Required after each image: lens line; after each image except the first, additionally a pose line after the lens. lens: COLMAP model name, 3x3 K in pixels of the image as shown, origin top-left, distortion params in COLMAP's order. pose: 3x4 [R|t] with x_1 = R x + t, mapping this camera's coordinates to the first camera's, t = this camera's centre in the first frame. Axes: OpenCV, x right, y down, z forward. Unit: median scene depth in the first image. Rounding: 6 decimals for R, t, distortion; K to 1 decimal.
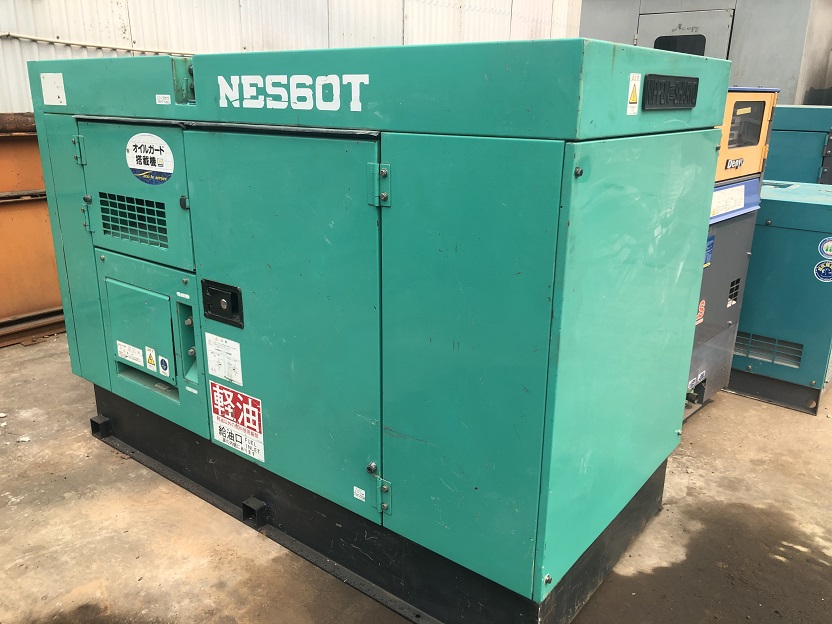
lens RADIAL K [[690.9, 0, 415.8], [0, 690.9, 316.7], [0, 0, 1]] dist [0.017690, -0.021348]
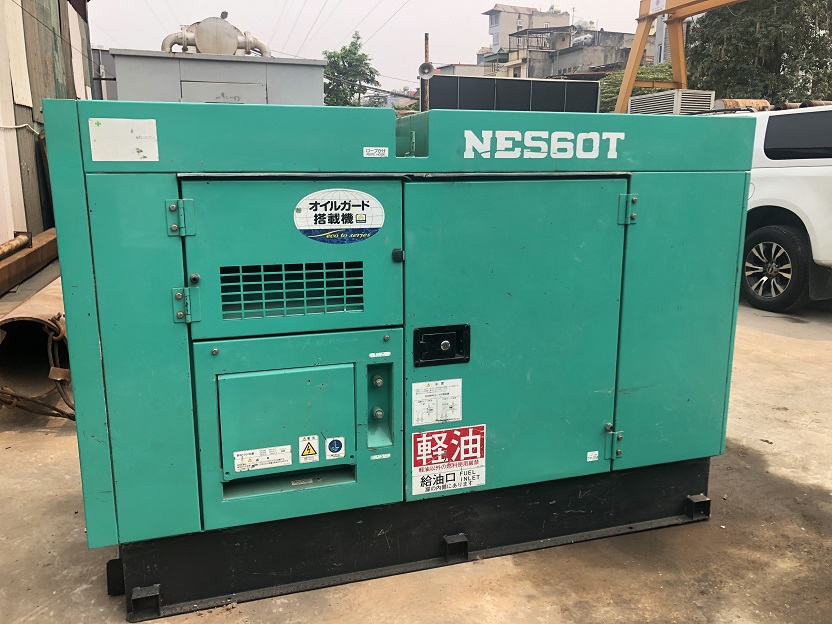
lens RADIAL K [[690.9, 0, 413.7], [0, 690.9, 308.4], [0, 0, 1]] dist [0.017690, -0.021348]
pose [[0.565368, -0.181749, 0.804566, -1.098074], [0.257193, 0.965636, 0.037405, -0.119824], [-0.783716, 0.185781, 0.592684, 0.406917]]
